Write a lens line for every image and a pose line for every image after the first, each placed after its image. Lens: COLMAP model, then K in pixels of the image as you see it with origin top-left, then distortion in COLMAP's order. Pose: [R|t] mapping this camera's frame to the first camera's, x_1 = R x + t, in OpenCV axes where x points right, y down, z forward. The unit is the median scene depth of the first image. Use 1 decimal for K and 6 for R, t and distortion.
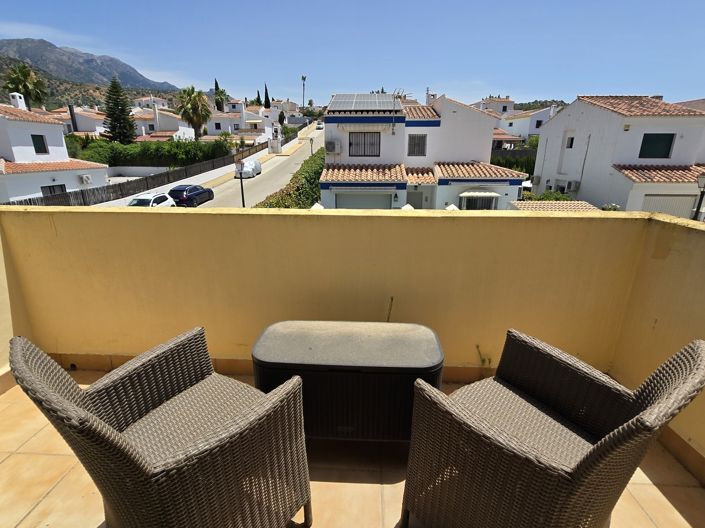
lens RADIAL K [[356.1, 0, 348.9], [0, 356.1, 263.0], [0, 0, 1]] dist [0.003710, -0.000535]
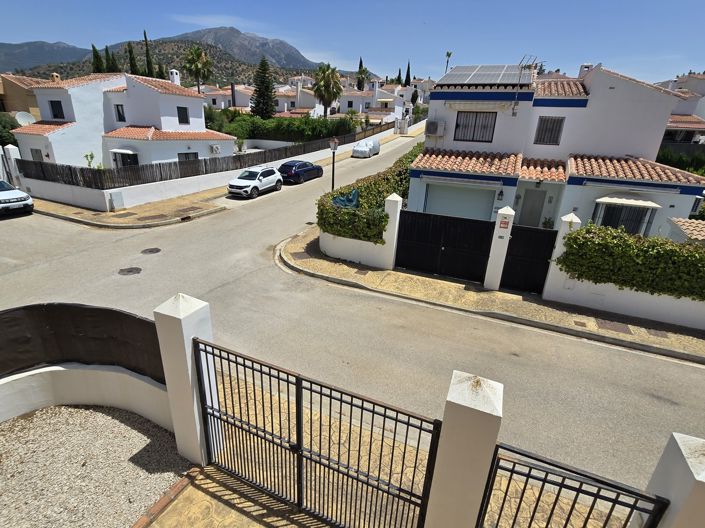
lens RADIAL K [[356.1, 0, 352.1], [0, 356.1, 263.2], [0, 0, 1]] dist [0.003710, -0.000535]
pose [[0.936665, 0.160491, -0.311289, 0.062813], [-0.145809, 0.986830, 0.070042, -0.027680], [0.318430, -0.020218, 0.947731, 0.088869]]
